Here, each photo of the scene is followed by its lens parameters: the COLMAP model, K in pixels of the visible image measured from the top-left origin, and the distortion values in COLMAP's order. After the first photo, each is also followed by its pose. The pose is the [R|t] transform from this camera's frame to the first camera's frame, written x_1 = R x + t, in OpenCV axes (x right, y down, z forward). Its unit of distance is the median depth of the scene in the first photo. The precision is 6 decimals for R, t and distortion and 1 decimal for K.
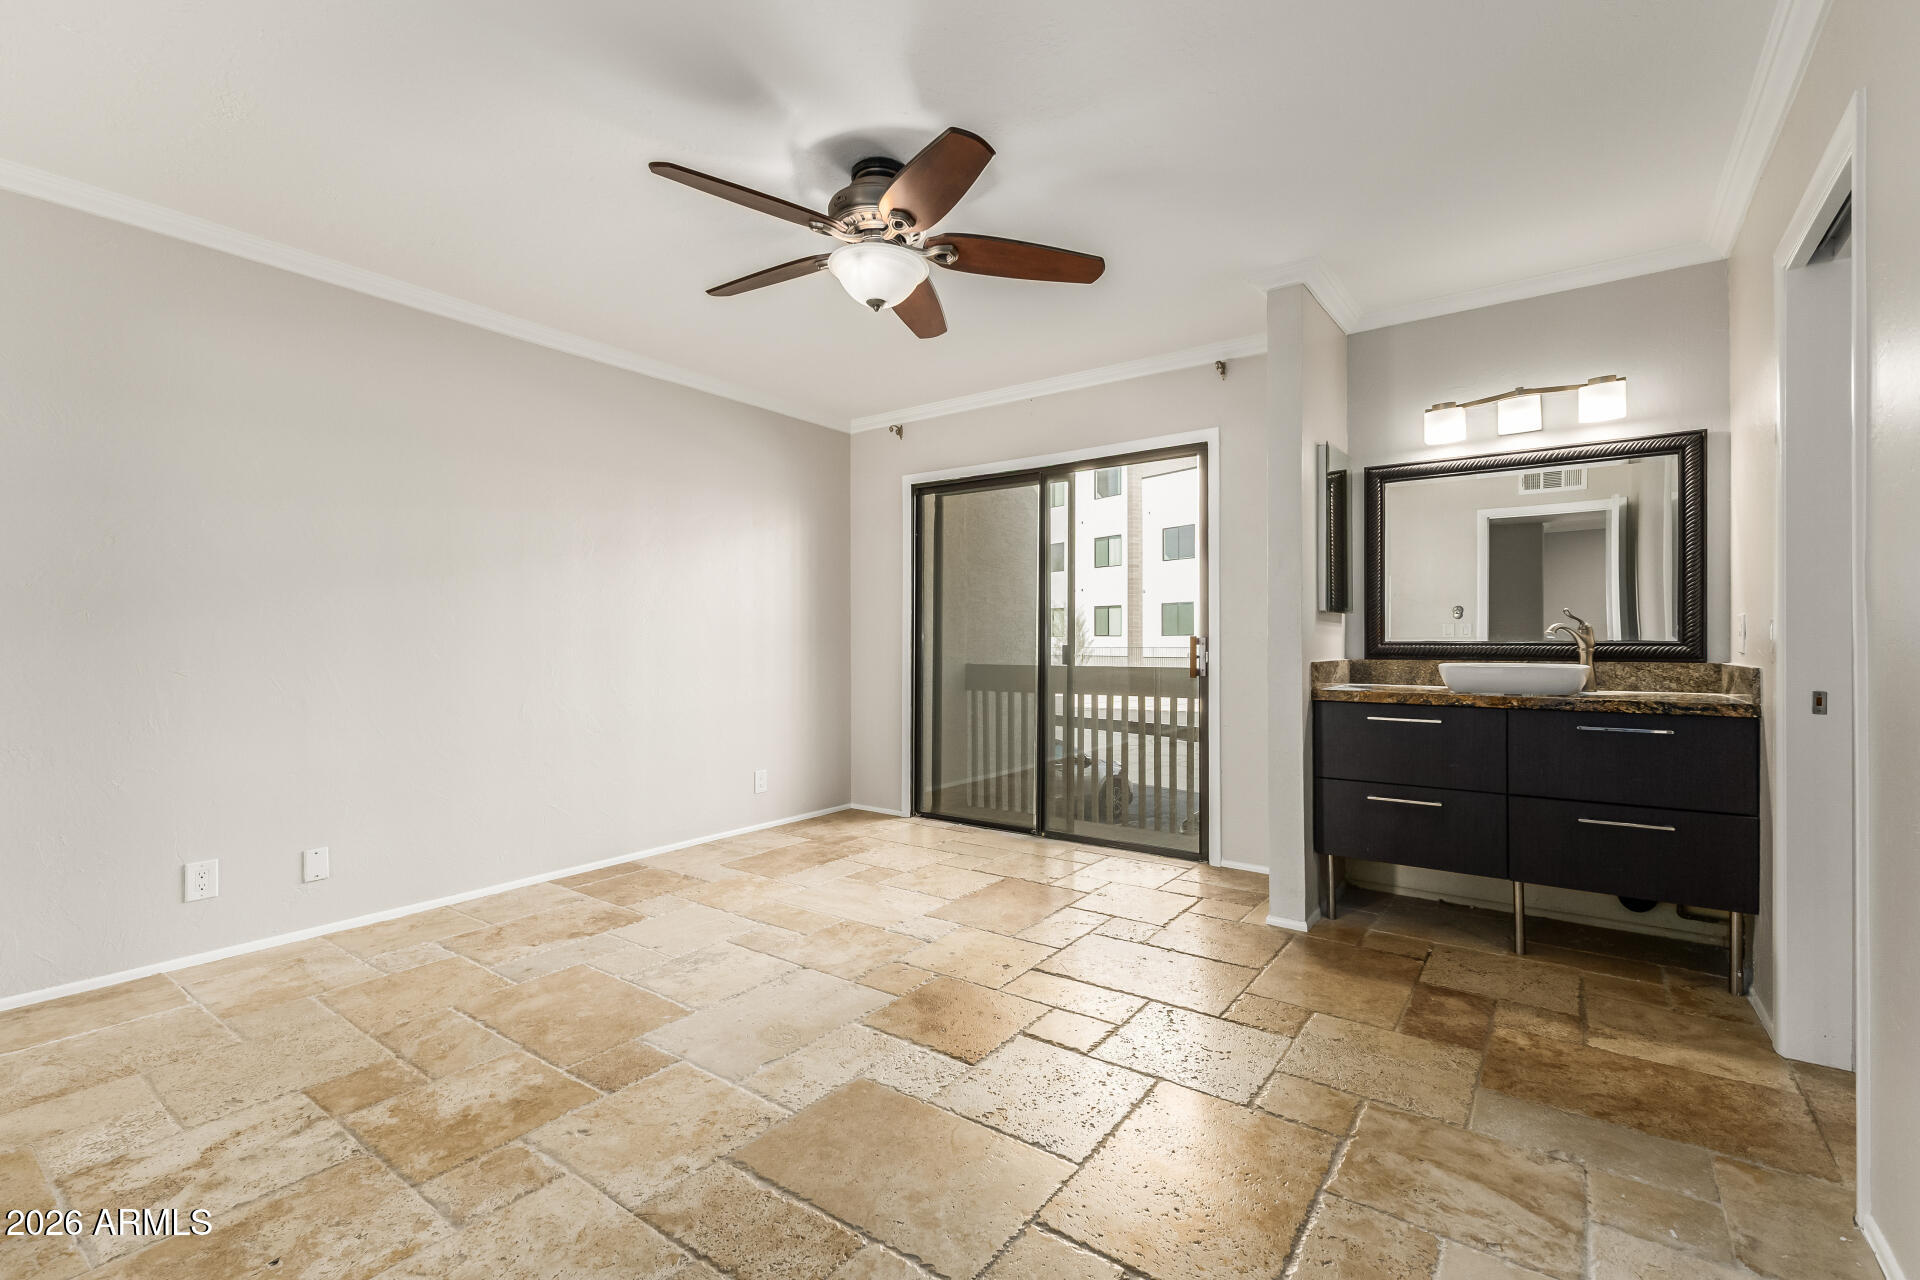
lens RADIAL K [[829.9, 0, 958.4], [0, 829.9, 643.3], [0, 0, 1]] dist [0.010207, -0.004376]
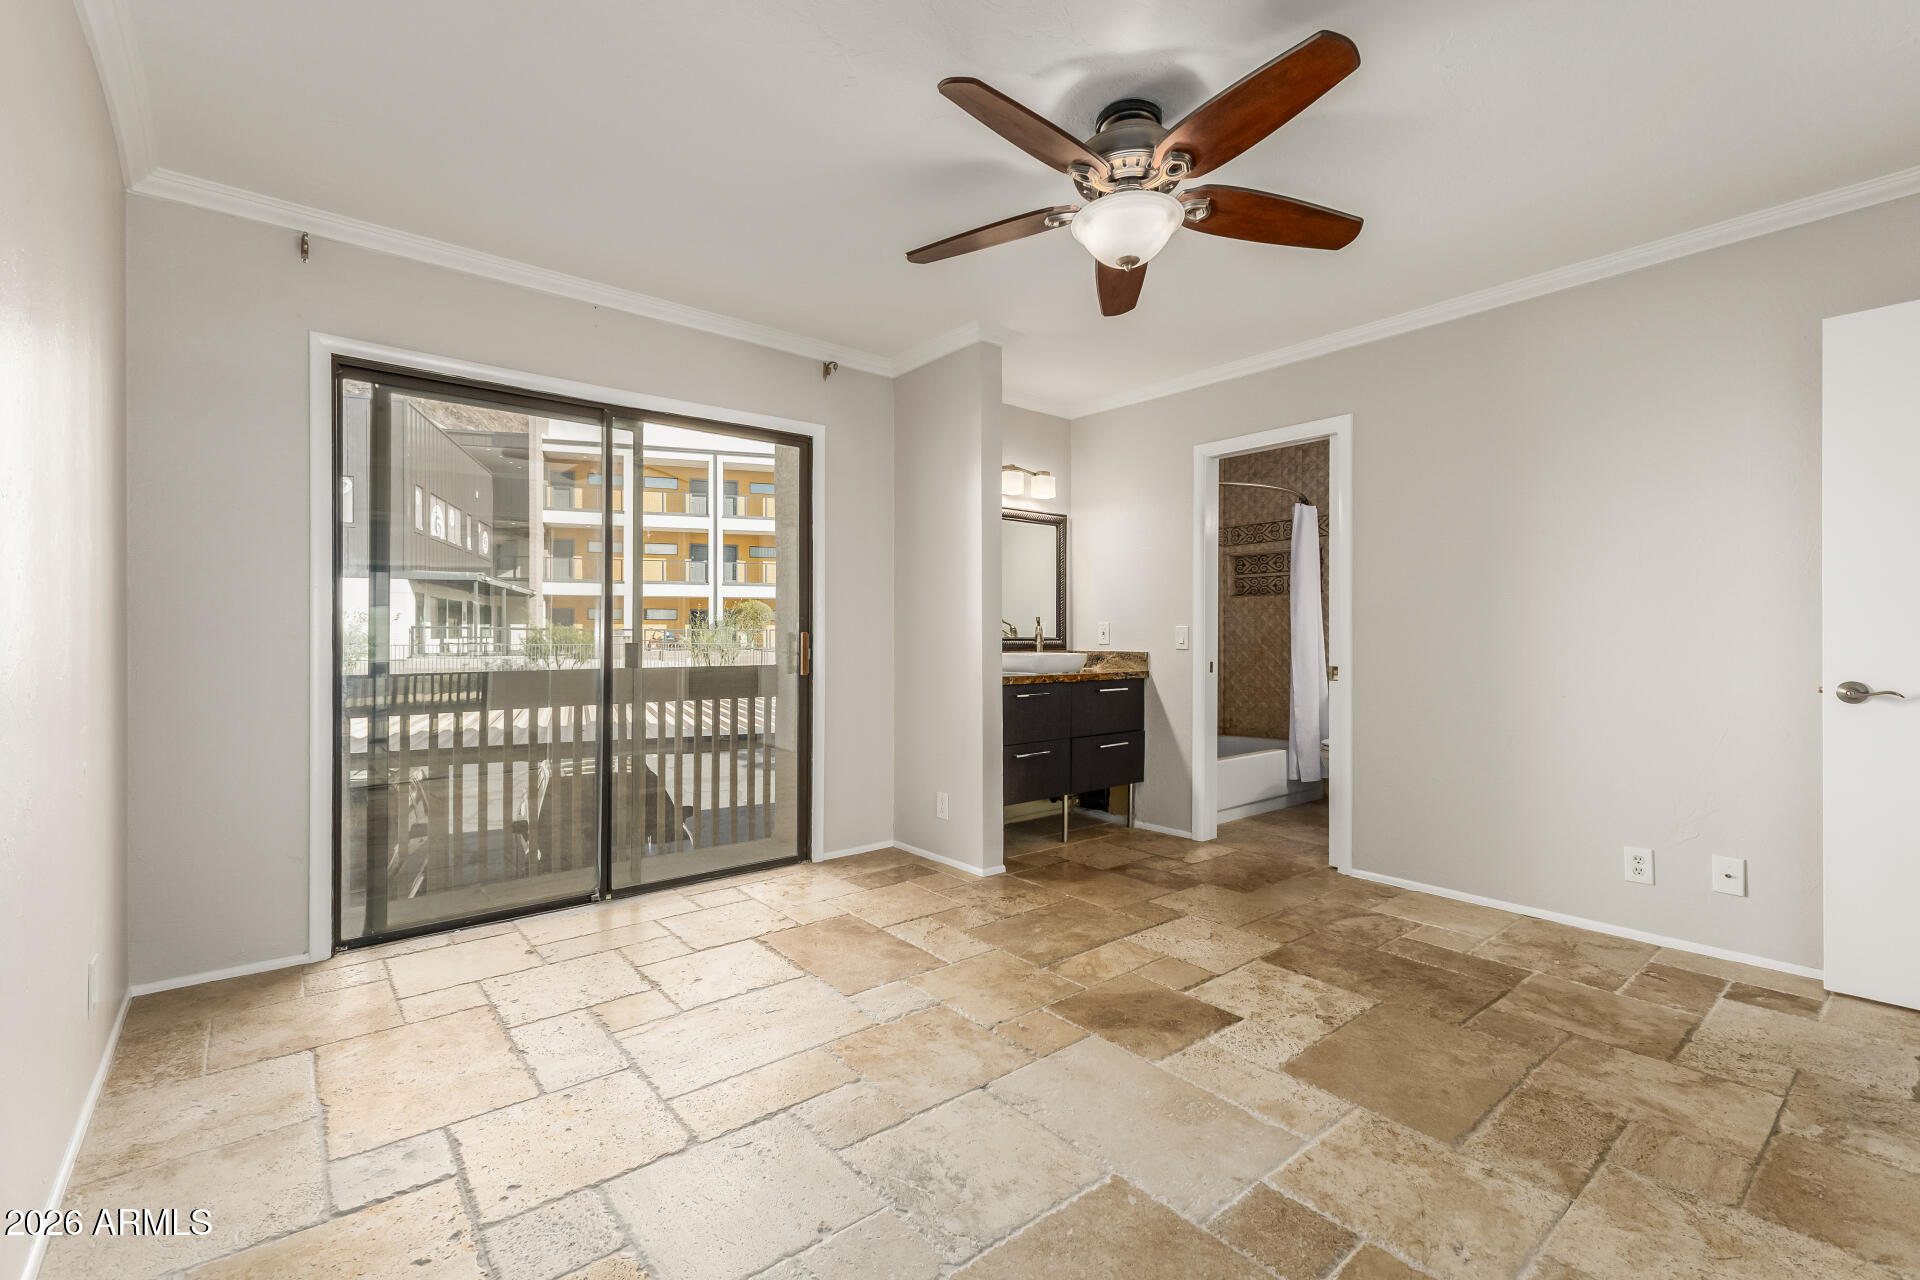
lens RADIAL K [[829.9, 0, 963.7], [0, 829.9, 639.5], [0, 0, 1]] dist [0.010207, -0.004376]
pose [[0.257999, -0.001361, 0.966144, -0.915927], [0.003904, 0.999992, 0.000367, -0.000206], [-0.966137, 0.003678, 0.258002, 0.852214]]
